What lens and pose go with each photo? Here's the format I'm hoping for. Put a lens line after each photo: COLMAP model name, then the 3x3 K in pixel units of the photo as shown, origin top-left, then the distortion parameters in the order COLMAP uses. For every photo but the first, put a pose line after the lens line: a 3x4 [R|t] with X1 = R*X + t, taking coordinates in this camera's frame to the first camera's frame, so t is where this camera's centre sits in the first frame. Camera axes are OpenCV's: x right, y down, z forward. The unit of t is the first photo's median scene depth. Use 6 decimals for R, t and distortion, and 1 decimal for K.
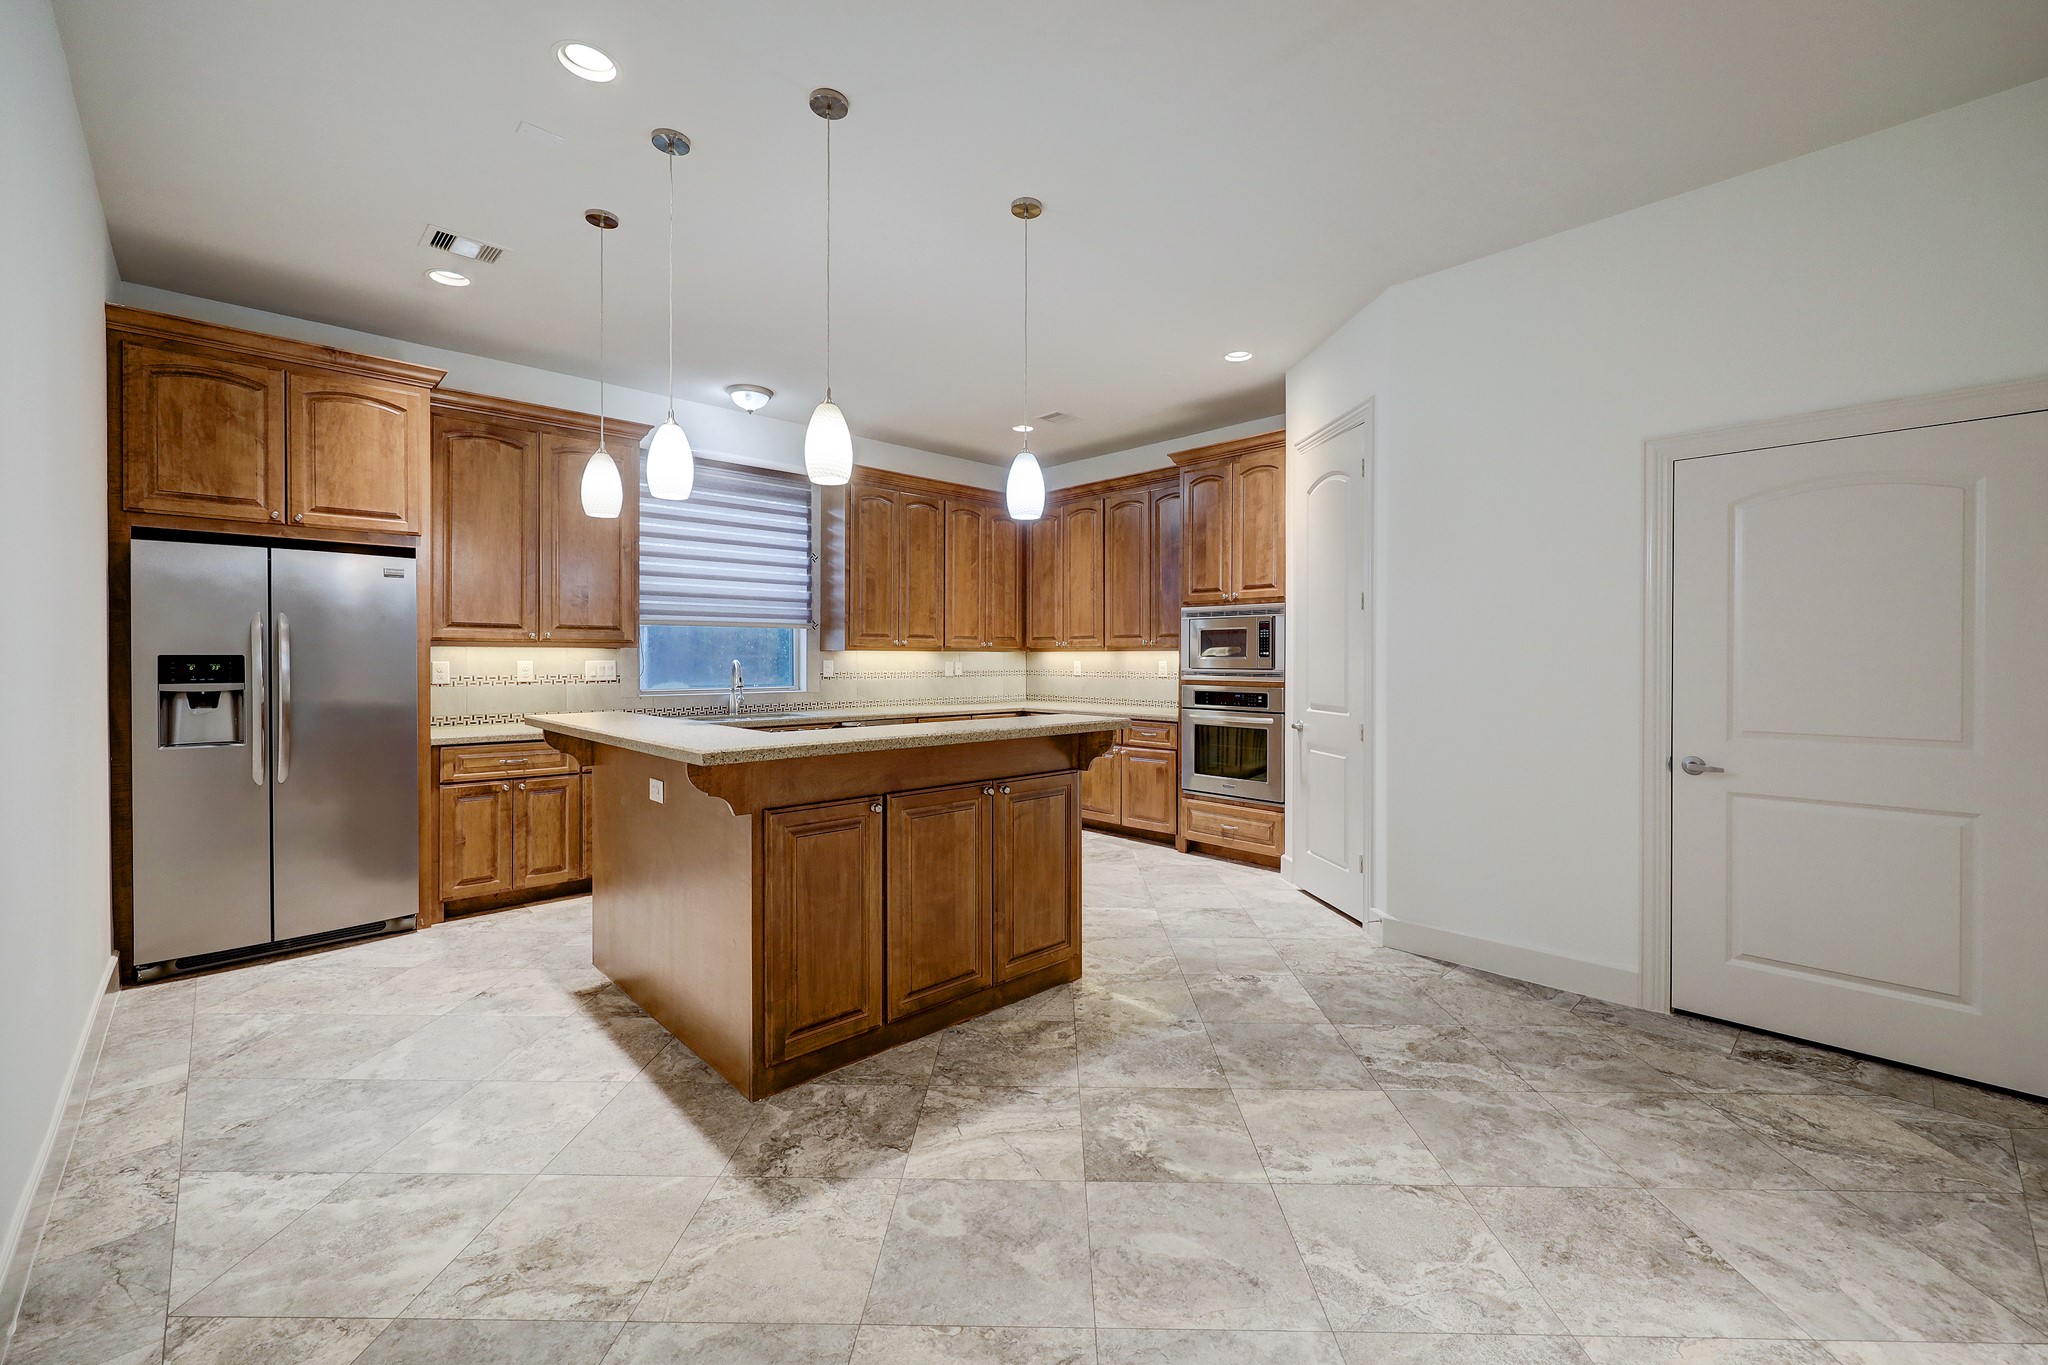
lens RADIAL K [[845.3, 0, 1034.7], [0, 845.3, 662.9], [0, 0, 1]] dist [0.001549, -0.000805]
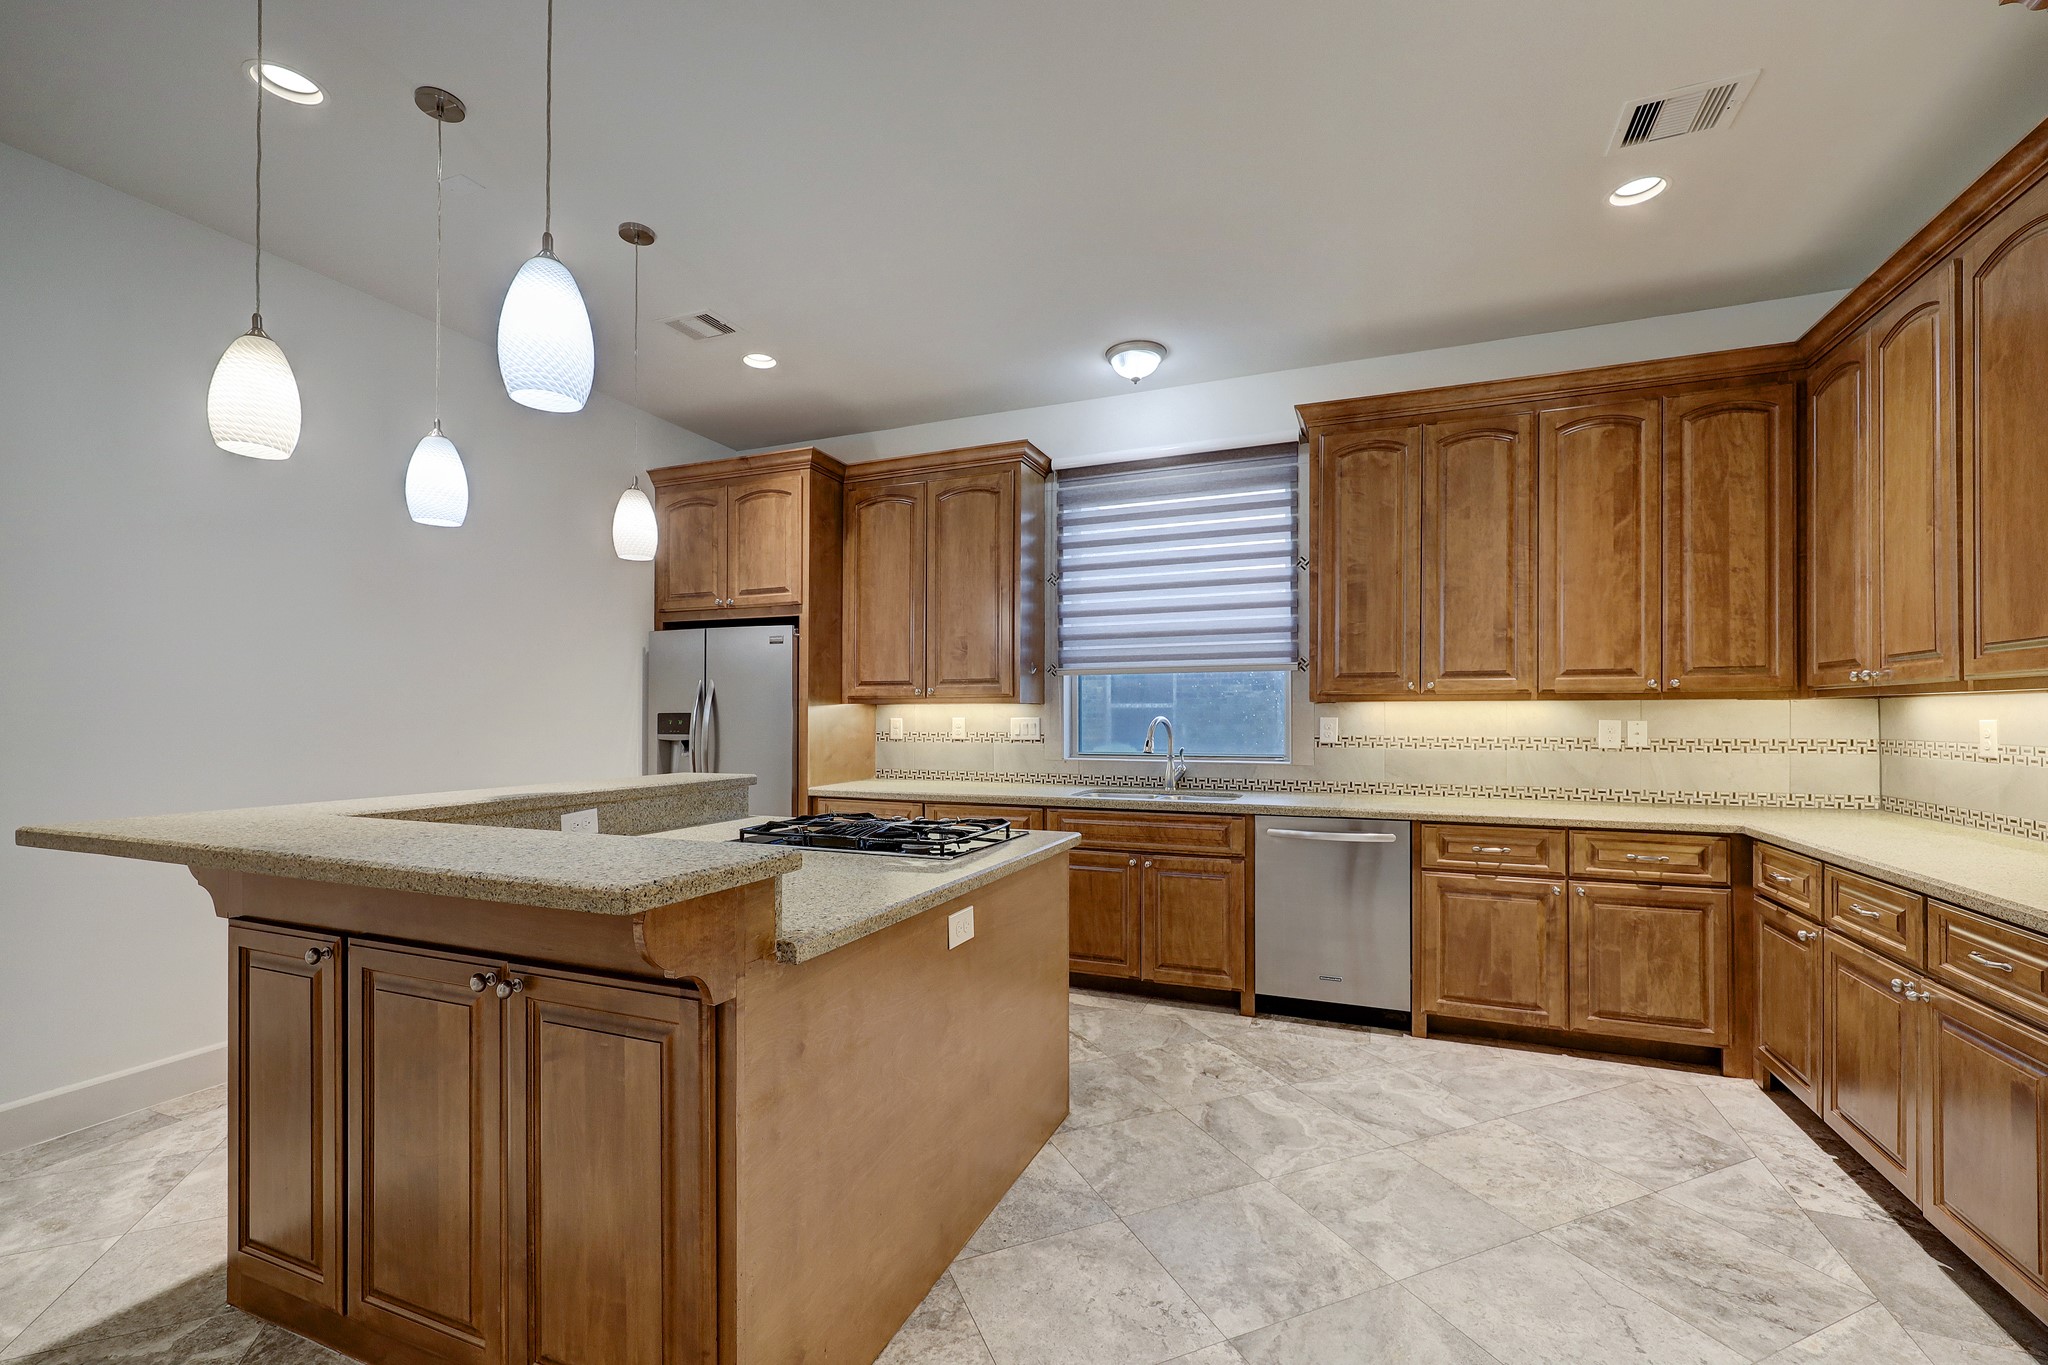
lens RADIAL K [[845.3, 0, 1041.2], [0, 845.3, 713.5], [0, 0, 1]] dist [0.001549, -0.000805]
pose [[0.407210, -0.002294, -0.913332, 0.302609], [-0.002842, 0.999989, -0.003779, -0.003385], [0.913330, 0.004135, 0.407199, 0.624349]]
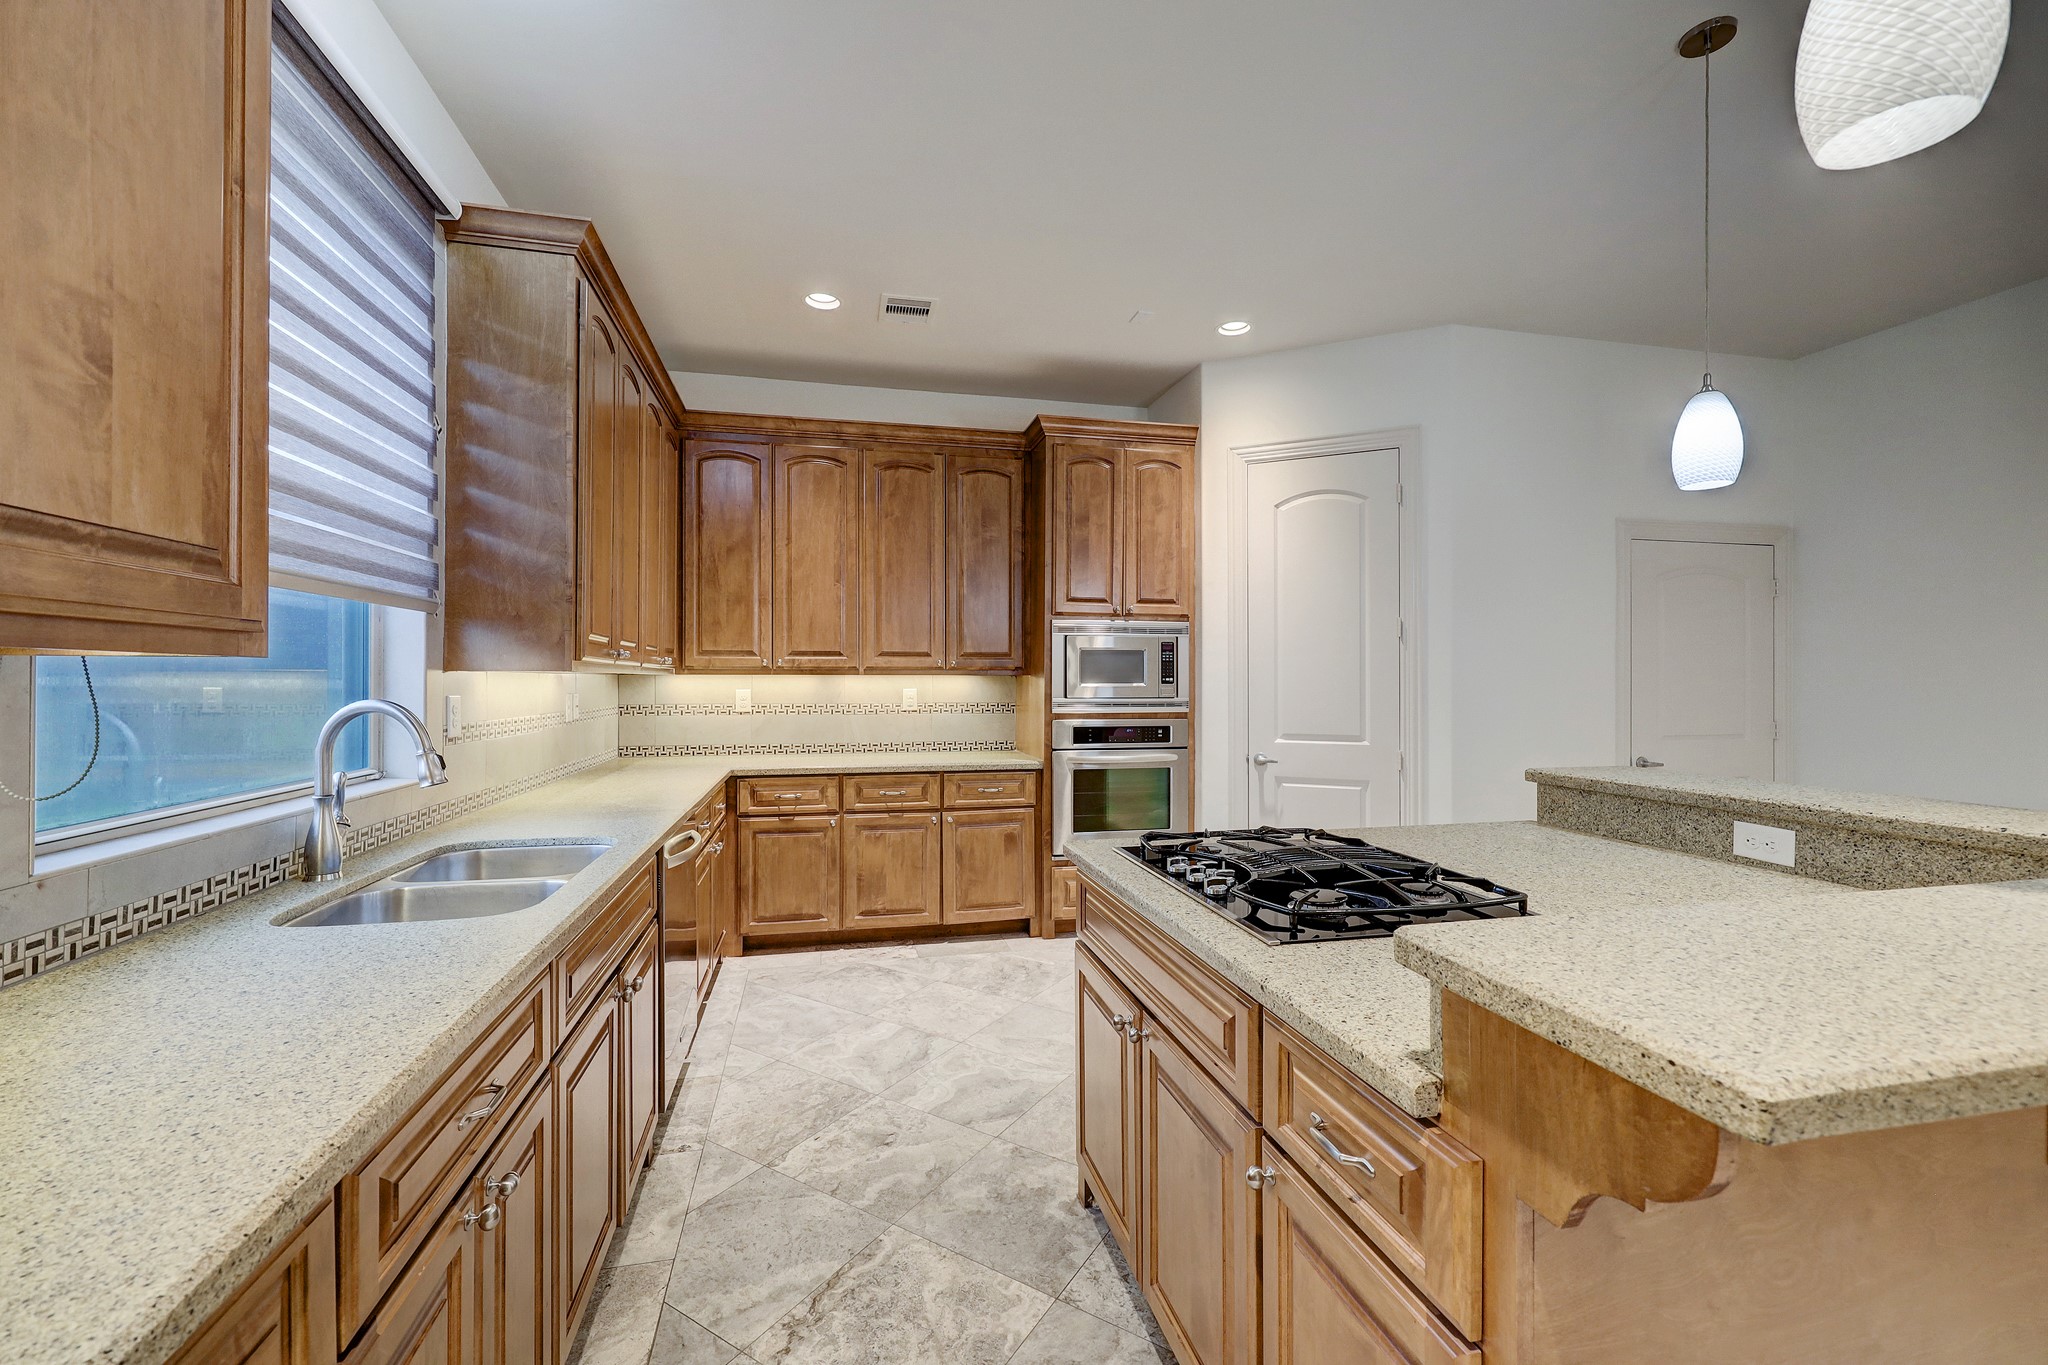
lens RADIAL K [[845.3, 0, 1027.9], [0, 845.3, 681.4], [0, 0, 1]] dist [0.001549, -0.000805]
pose [[0.514097, -0.001085, 0.857731, -0.524369], [0.005606, 0.999982, -0.002096, -0.007924], [-0.857714, 0.005886, 0.514094, 0.661548]]
